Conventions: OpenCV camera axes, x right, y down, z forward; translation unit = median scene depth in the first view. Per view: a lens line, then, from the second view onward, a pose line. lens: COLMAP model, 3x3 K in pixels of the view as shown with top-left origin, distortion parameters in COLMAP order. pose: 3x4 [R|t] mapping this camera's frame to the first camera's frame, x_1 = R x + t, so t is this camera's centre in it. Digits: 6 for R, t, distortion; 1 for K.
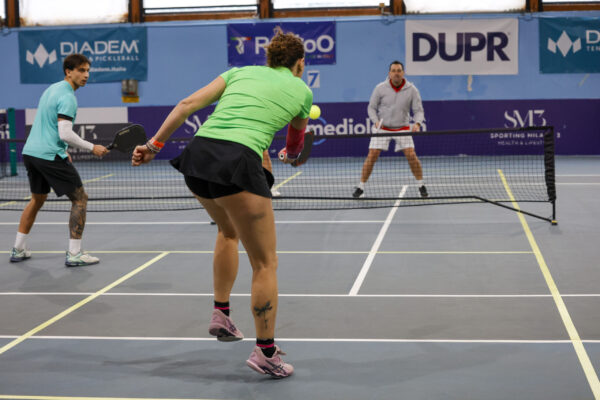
lens RADIAL K [[1228.7, 0, 297.0], [0, 1228.7, 216.3], [0, 0, 1]] dist [-0.143940, 0.000000]
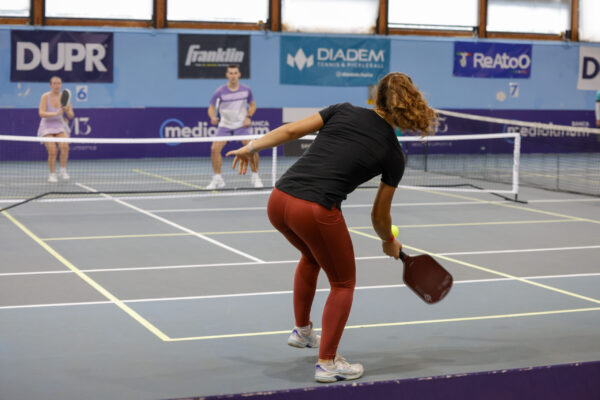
lens RADIAL K [[1228.7, 0, 301.5], [0, 1228.7, 200.1], [0, 0, 1]] dist [-0.143940, 0.000000]
pose [[0.878839, -0.011353, 0.476984, -0.746583], [0.020499, 0.999692, -0.013975, 0.010433], [-0.476678, 0.022059, 0.878801, 0.031417]]
